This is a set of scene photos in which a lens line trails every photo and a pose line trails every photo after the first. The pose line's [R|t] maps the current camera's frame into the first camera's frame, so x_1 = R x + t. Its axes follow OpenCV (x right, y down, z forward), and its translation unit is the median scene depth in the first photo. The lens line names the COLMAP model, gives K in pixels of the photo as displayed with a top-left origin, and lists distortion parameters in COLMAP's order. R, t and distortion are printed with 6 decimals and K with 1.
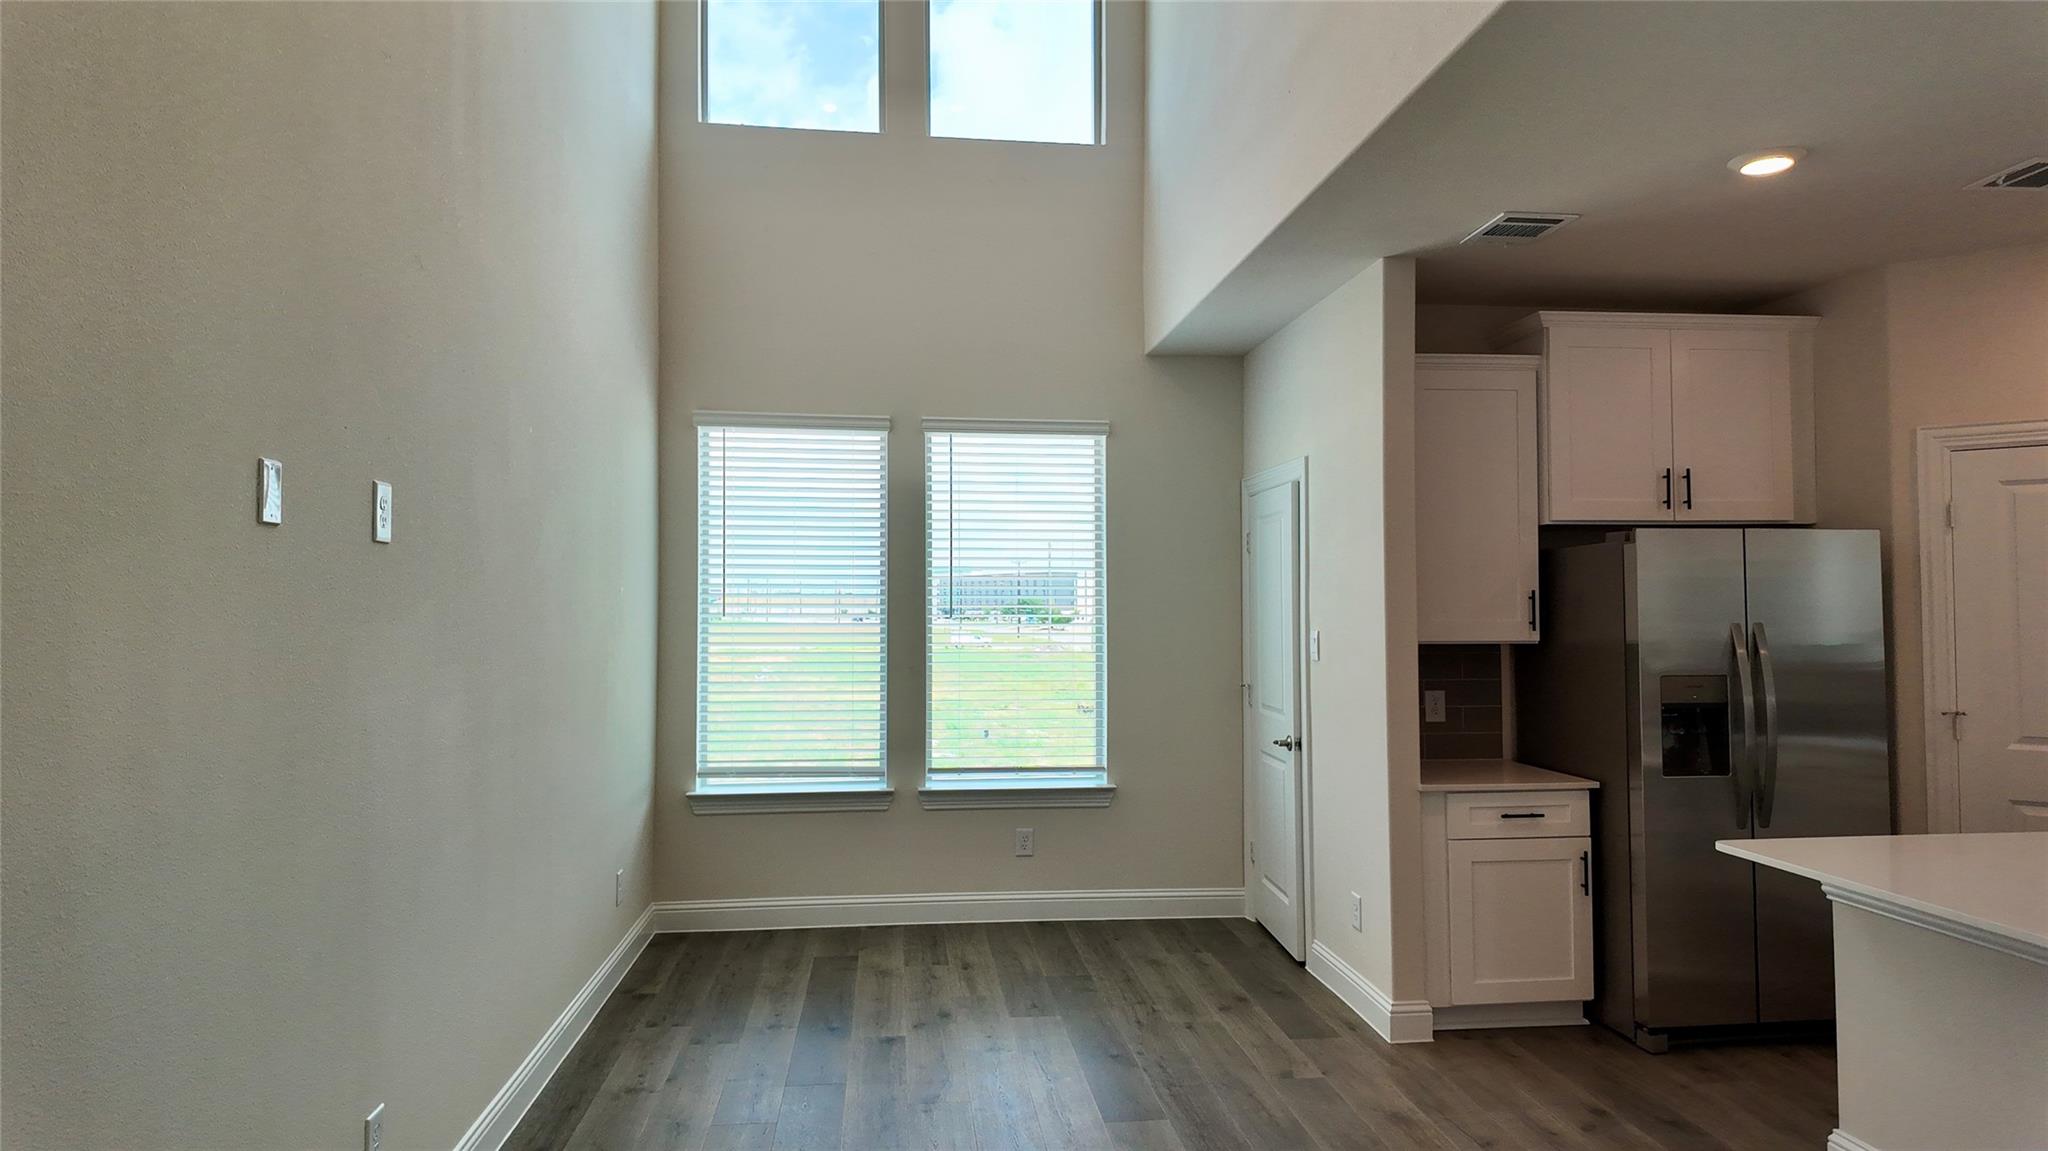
lens RADIAL K [[1222.9, 0, 1024.0], [0, 1222.9, 575.5], [0, 0, 1]] dist [0.089008, -0.102257]
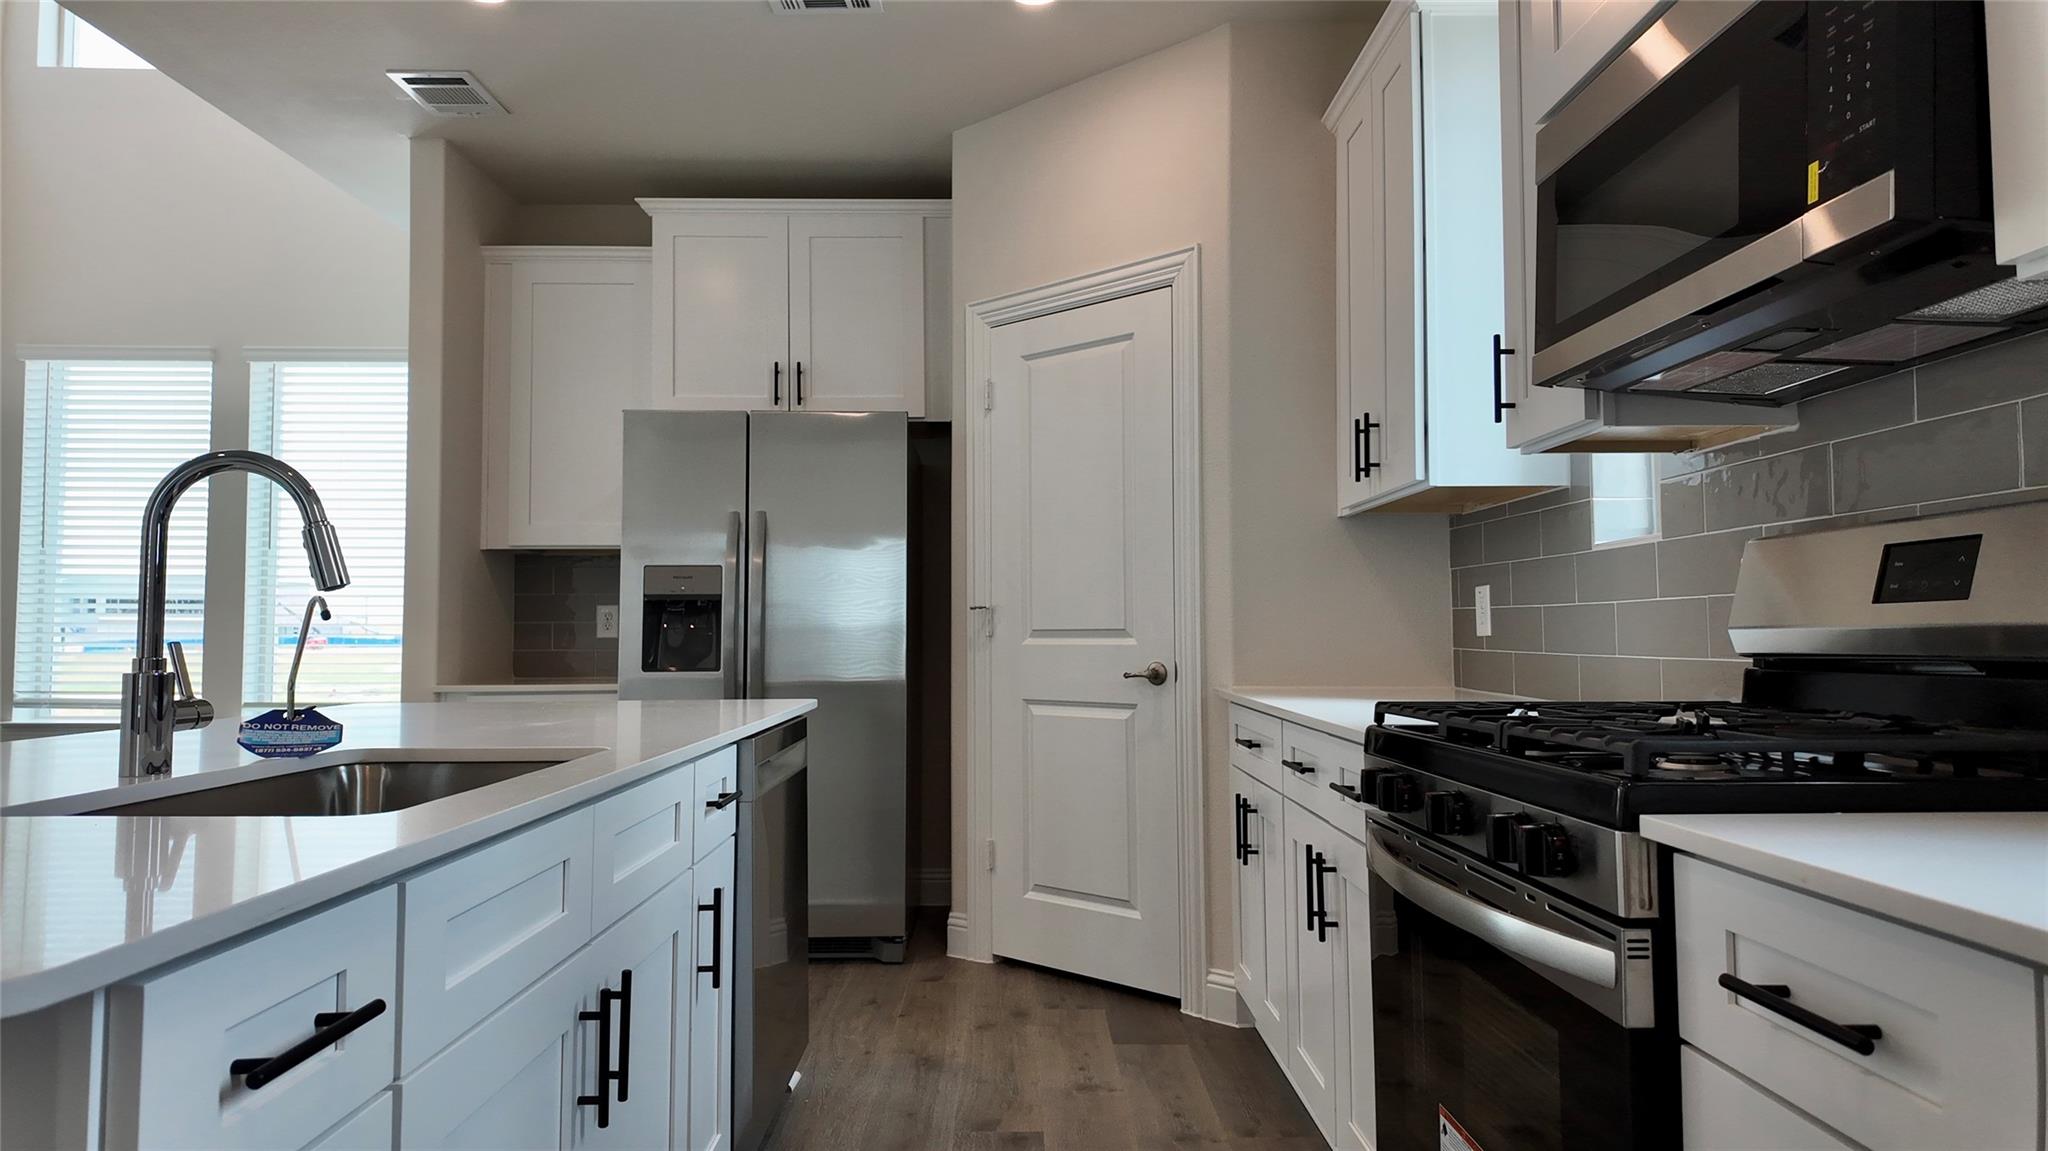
lens RADIAL K [[1222.9, 0, 1024.0], [0, 1222.9, 575.5], [0, 0, 1]] dist [0.089008, -0.102257]
pose [[0.994460, -0.005626, -0.104961, 0.792367], [0.003381, 0.999762, -0.021556, 0.096653], [0.105057, 0.021082, 0.994243, 0.086829]]
